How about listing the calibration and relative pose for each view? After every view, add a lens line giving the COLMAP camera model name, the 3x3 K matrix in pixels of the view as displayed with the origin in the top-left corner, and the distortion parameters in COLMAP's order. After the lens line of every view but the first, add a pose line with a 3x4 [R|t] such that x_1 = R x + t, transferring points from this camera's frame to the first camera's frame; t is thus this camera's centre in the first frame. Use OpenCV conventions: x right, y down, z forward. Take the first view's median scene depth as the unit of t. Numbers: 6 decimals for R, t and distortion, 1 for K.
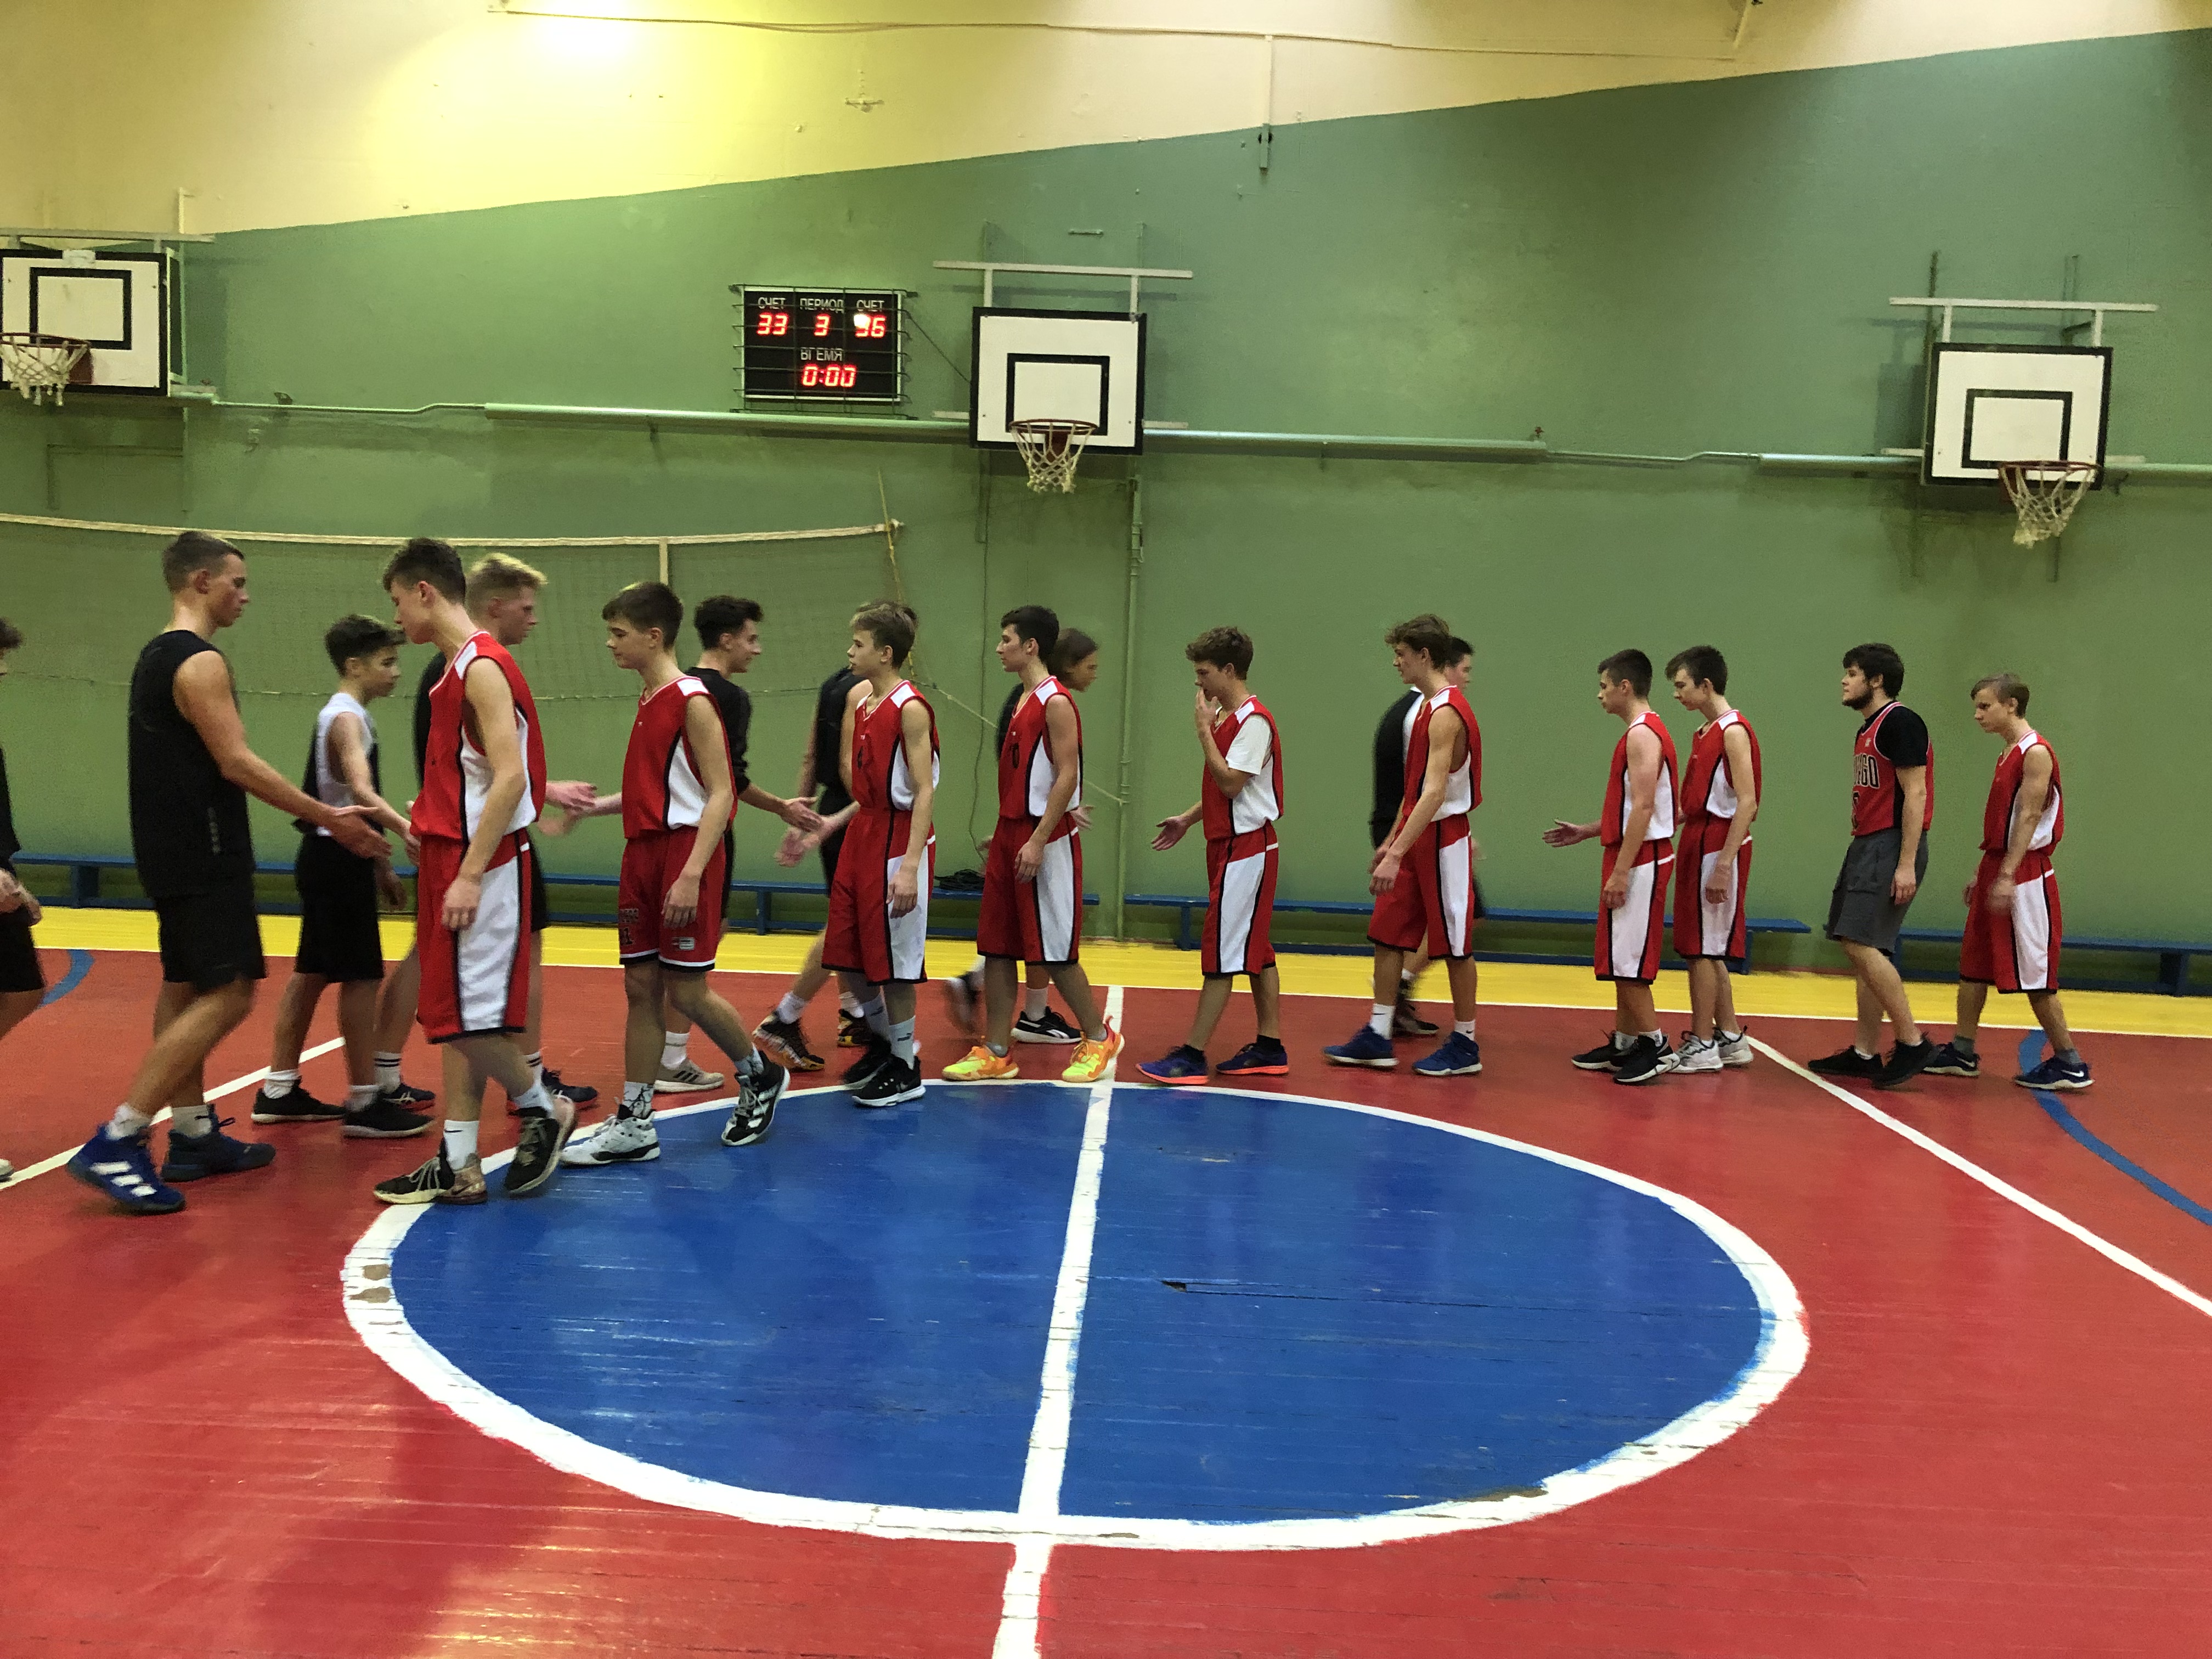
lens RADIAL K [[1791.2, 0, 1103.3], [0, 1791.2, 862.7], [0, 0, 1]] dist [-0.004516, 0.002826]
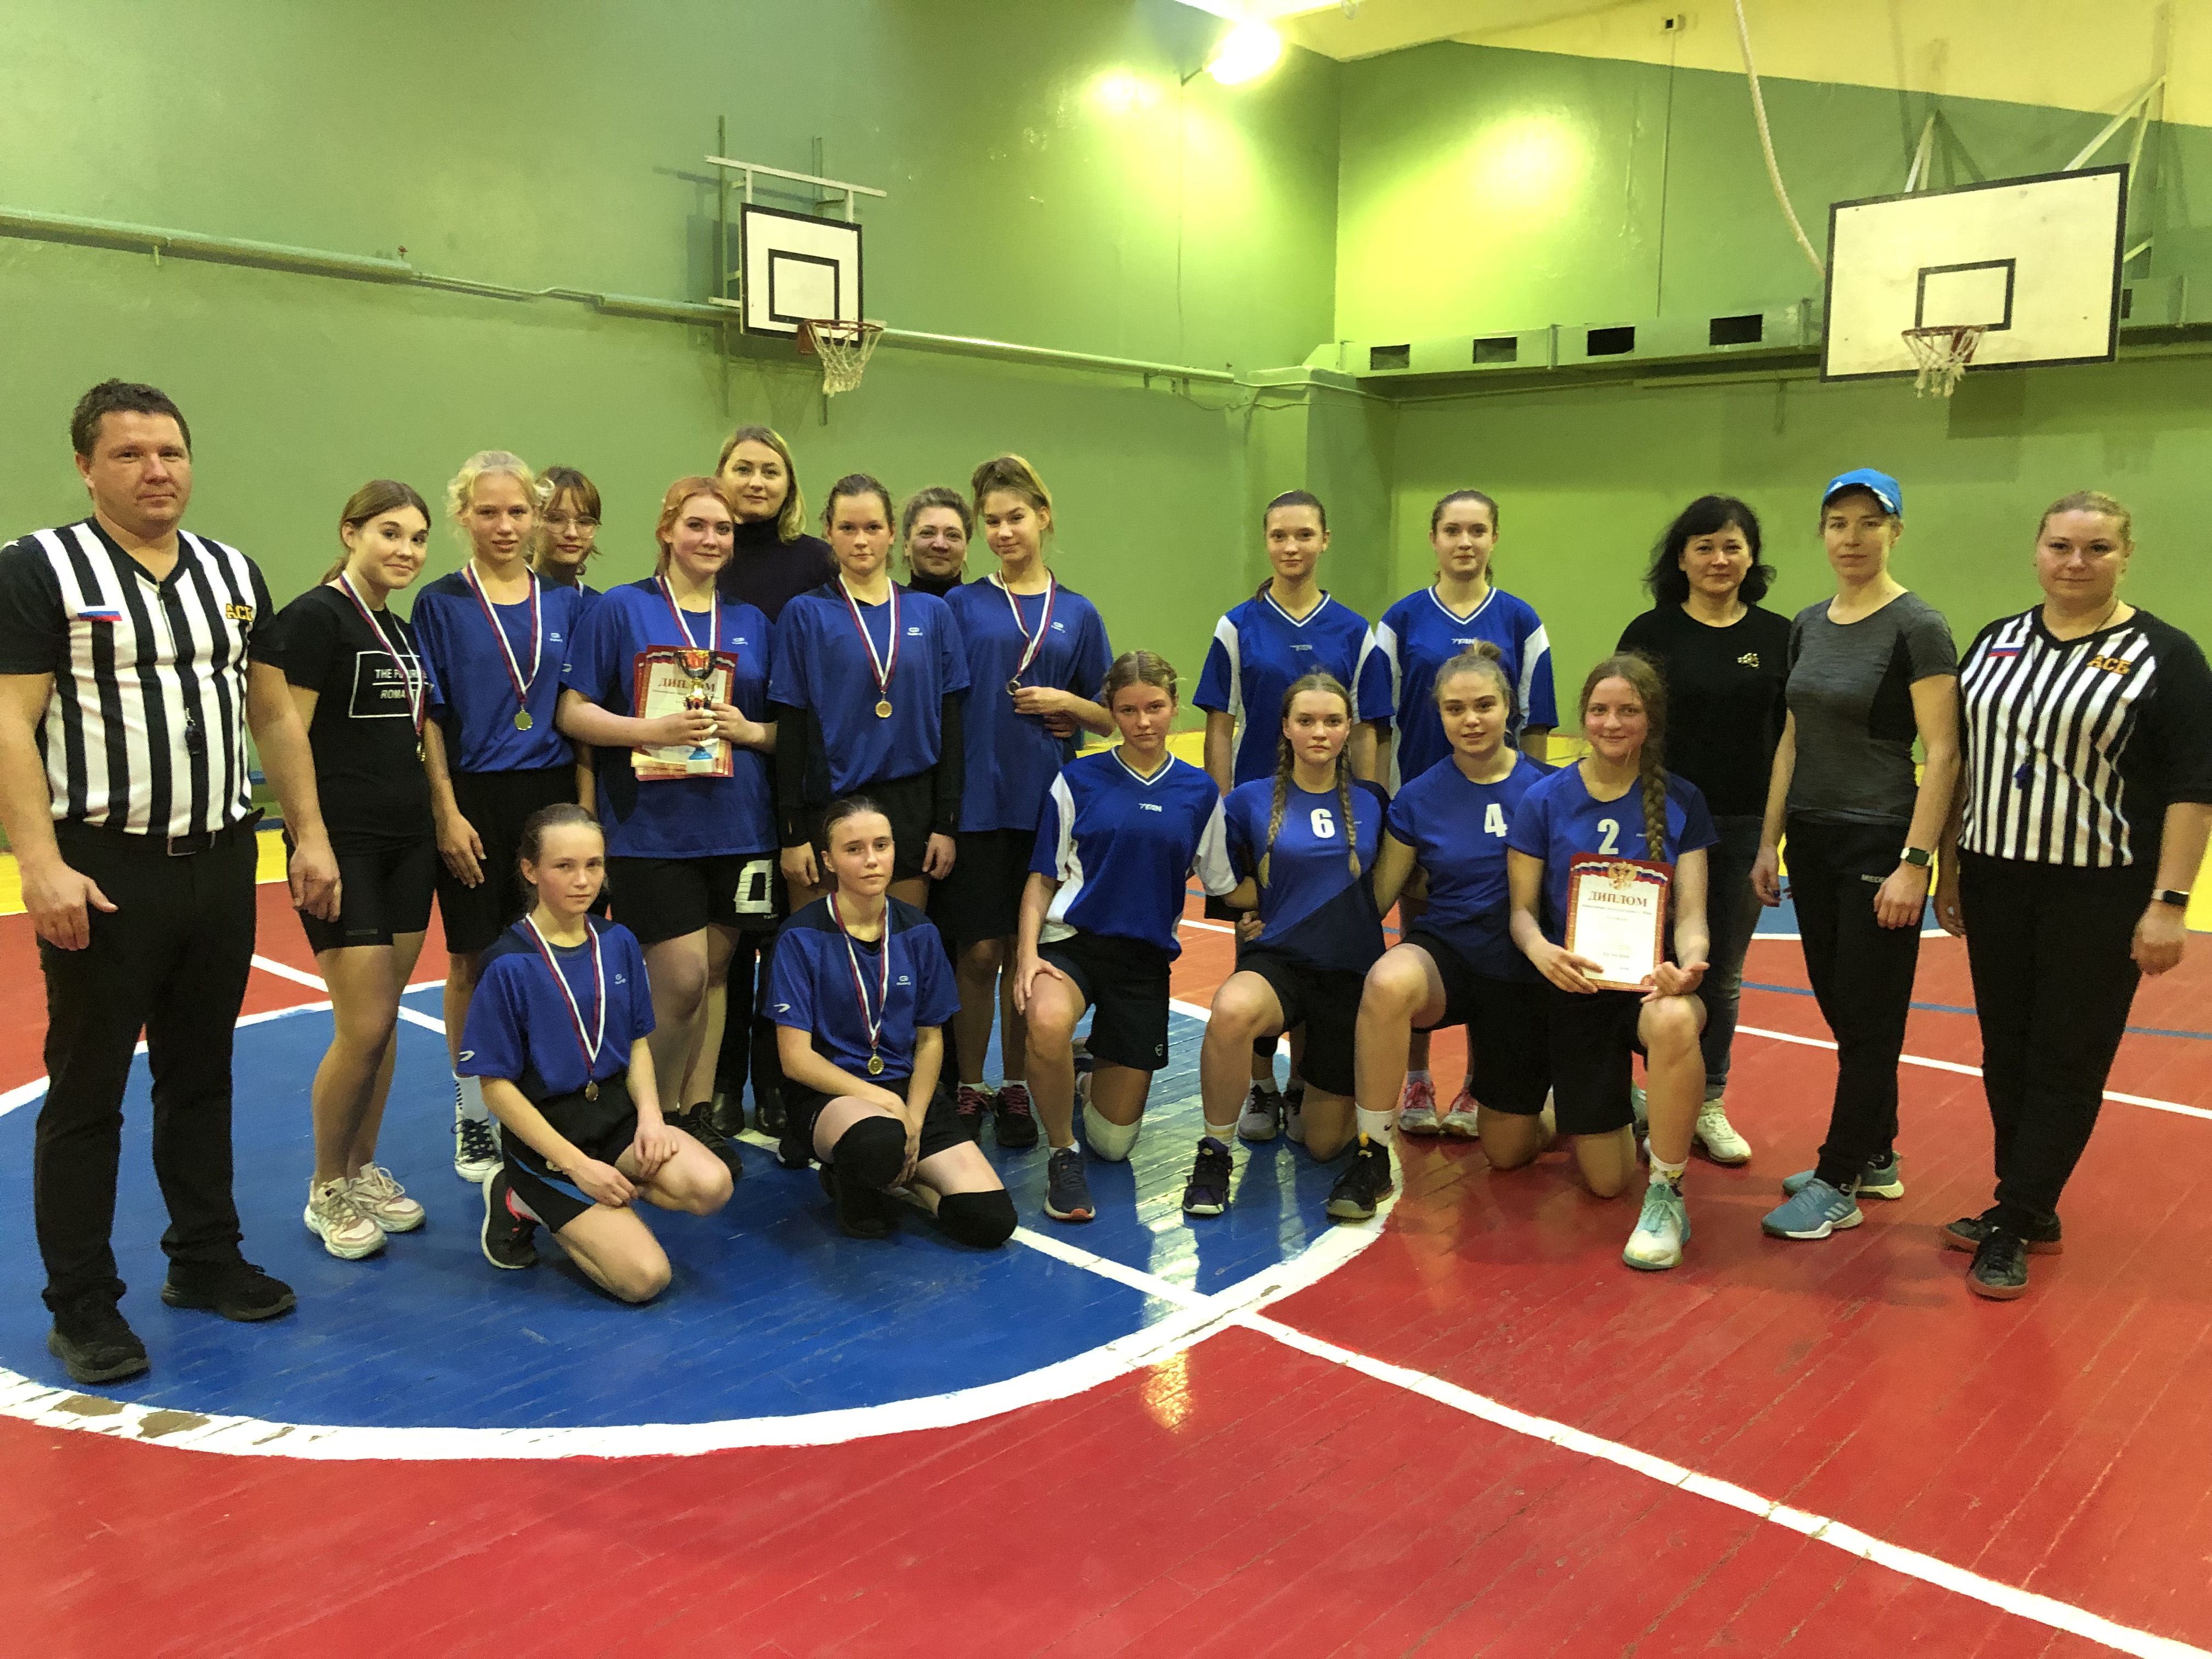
lens RADIAL K [[1803.4, 0, 1114.3], [0, 1803.4, 839.6], [0, 0, 1]] dist [0.006279, -0.002035]
pose [[0.651061, -0.148502, 0.744357, -0.237949], [0.073535, 0.988402, 0.132872, -0.027508], [-0.755455, -0.031772, 0.654430, 0.067570]]
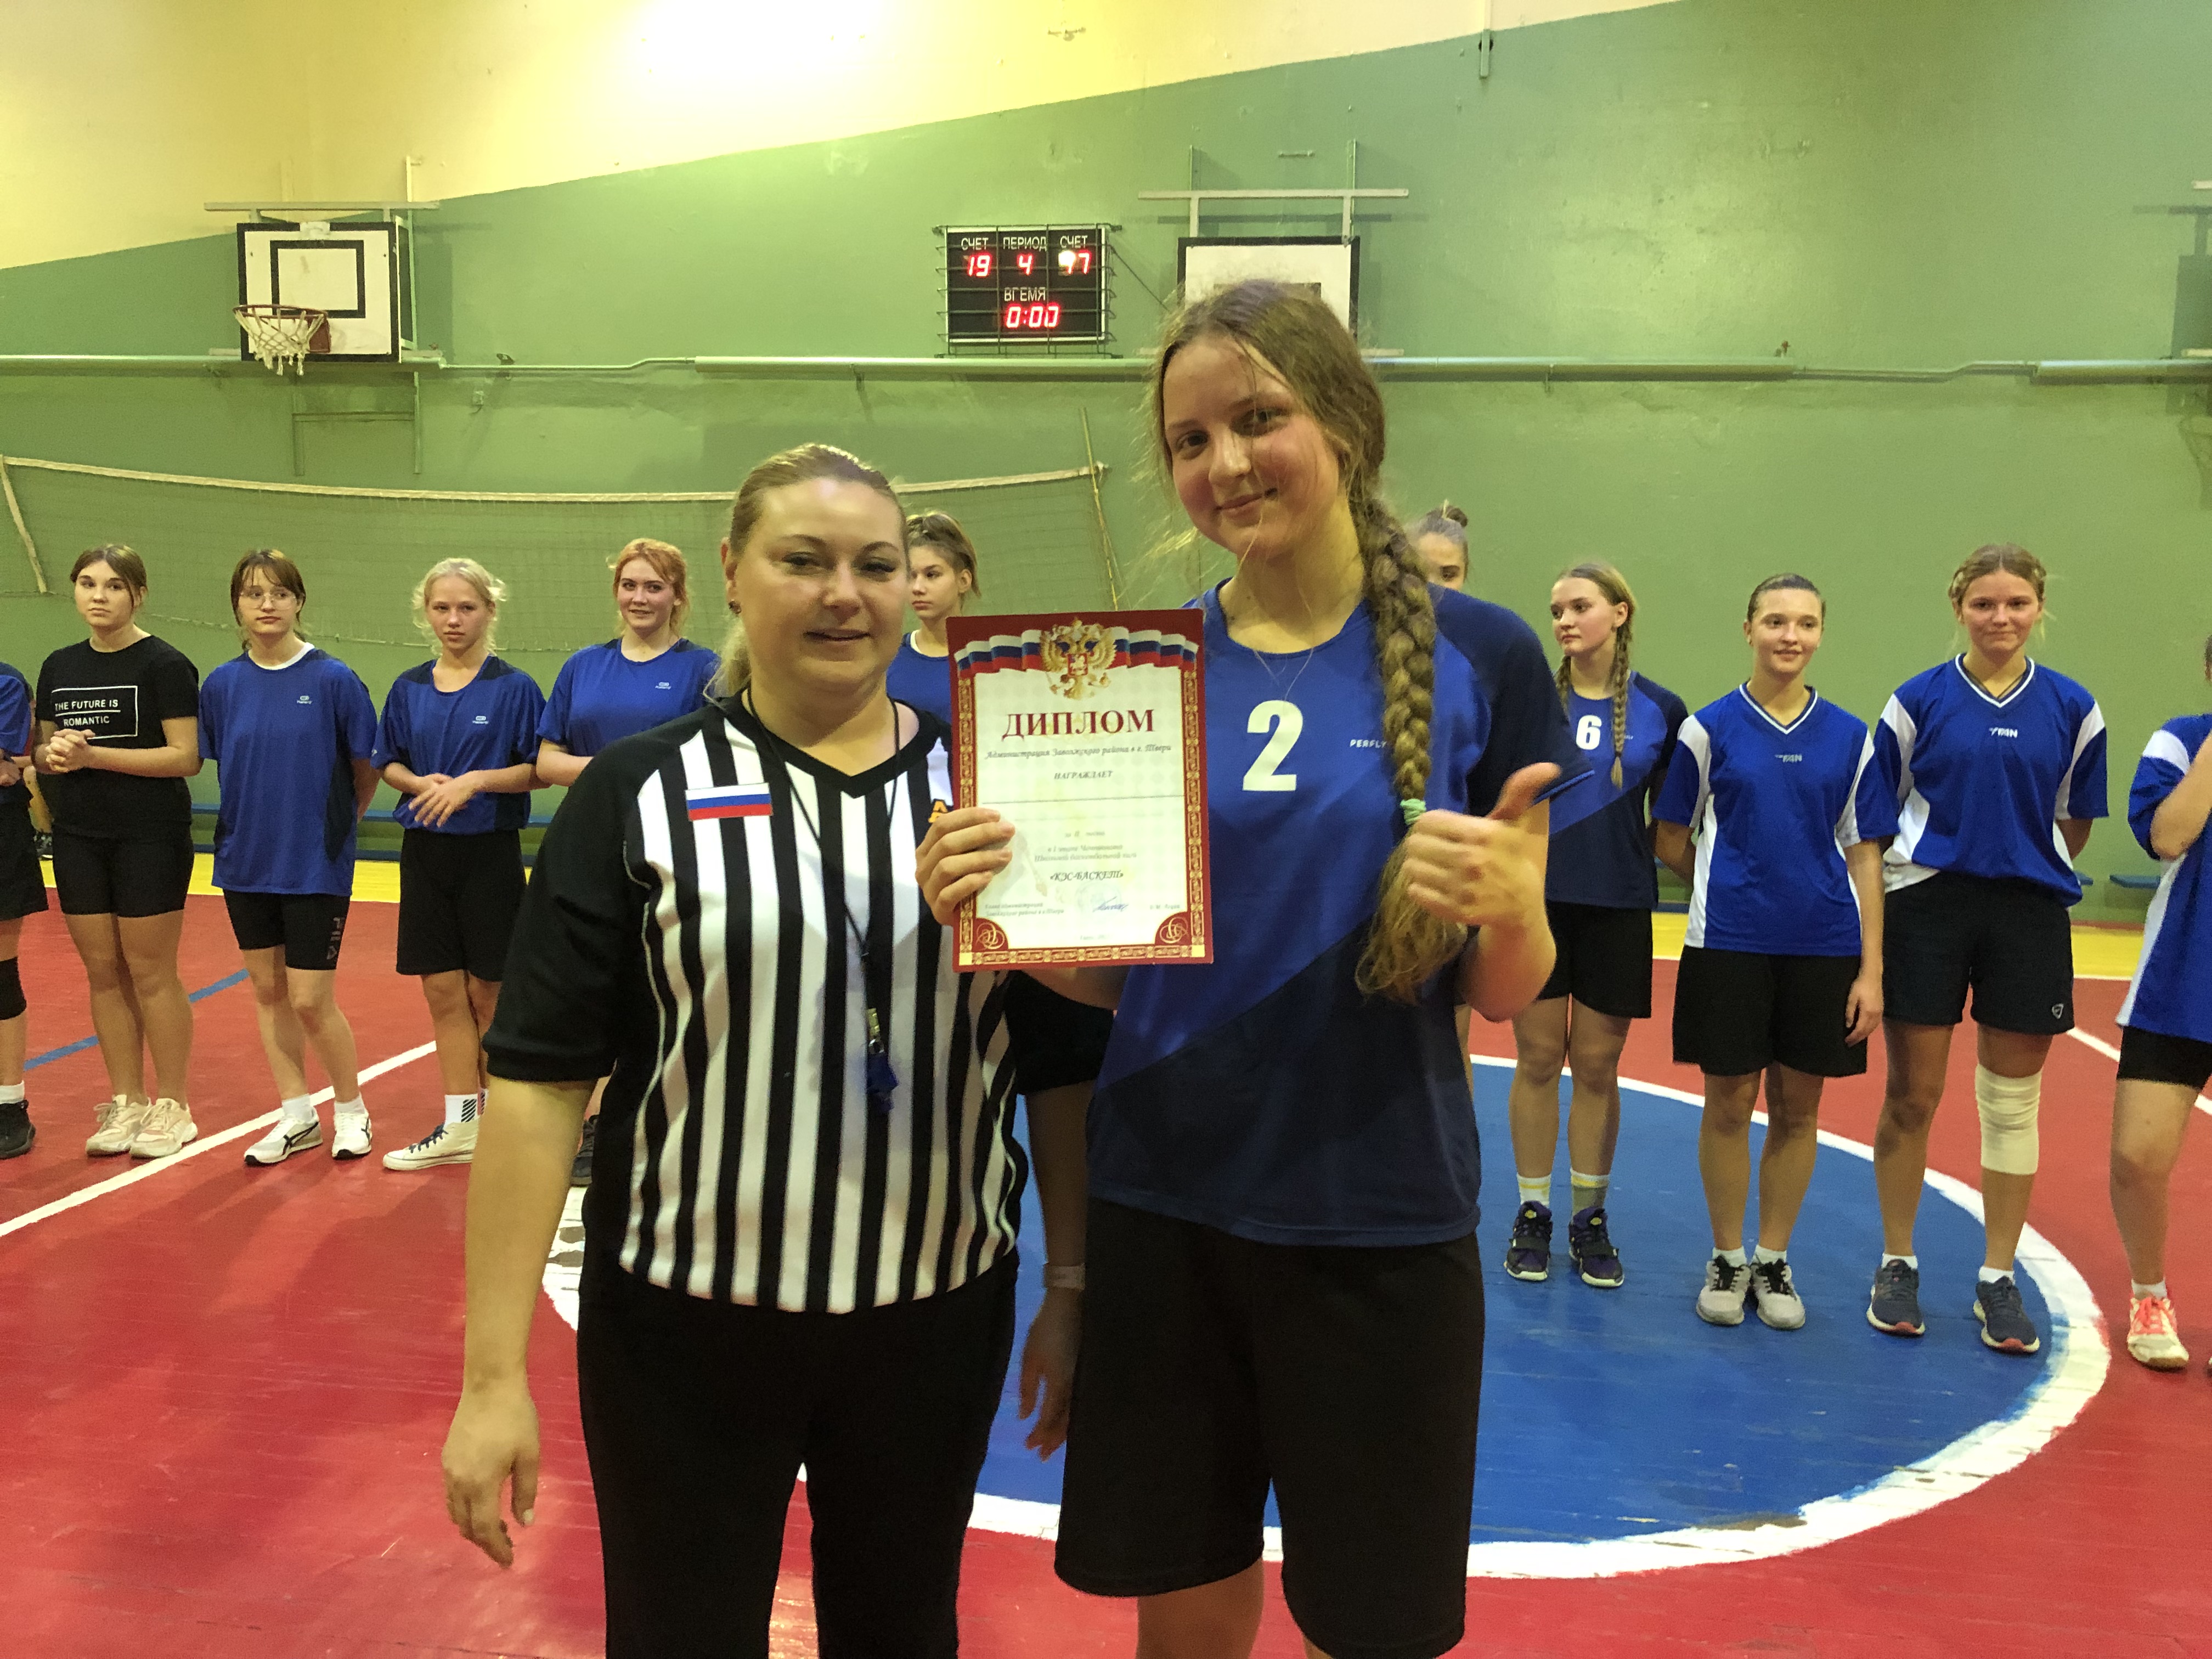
lens RADIAL K [[1803.4, 0, 1114.3], [0, 1803.4, 839.6], [0, 0, 1]] dist [0.006279, -0.002035]
pose [[0.993334, -0.004311, -0.115190, 0.003329], [0.006208, 0.999851, 0.016114, -0.001919], [0.115103, -0.016721, 0.993213, 0.022686]]
